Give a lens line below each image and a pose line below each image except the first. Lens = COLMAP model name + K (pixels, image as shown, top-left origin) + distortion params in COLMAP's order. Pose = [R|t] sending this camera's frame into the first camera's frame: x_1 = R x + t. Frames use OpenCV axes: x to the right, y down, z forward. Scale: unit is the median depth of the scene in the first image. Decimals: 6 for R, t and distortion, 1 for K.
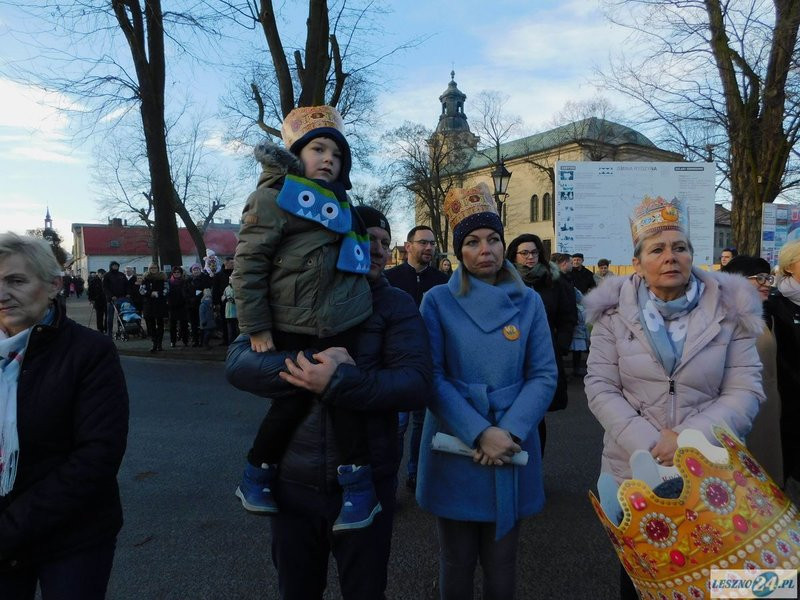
lens RADIAL K [[520.4, 0, 400.0], [0, 520.4, 300.0], [0, 0, 1]] dist [-0.071010, 0.053204]
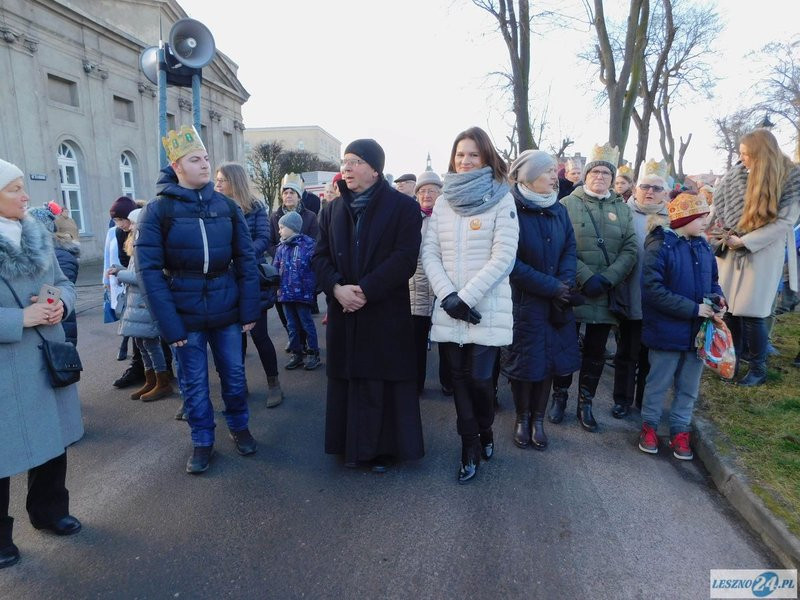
lens RADIAL K [[522.4, 0, 409.1], [0, 522.4, 301.0], [0, 0, 1]] dist [-0.062221, 0.048957]
pose [[0.807299, 0.103892, -0.580926, 0.141181], [-0.027142, 0.989877, 0.139308, 0.025509], [0.589519, -0.096696, 0.801946, -0.340097]]
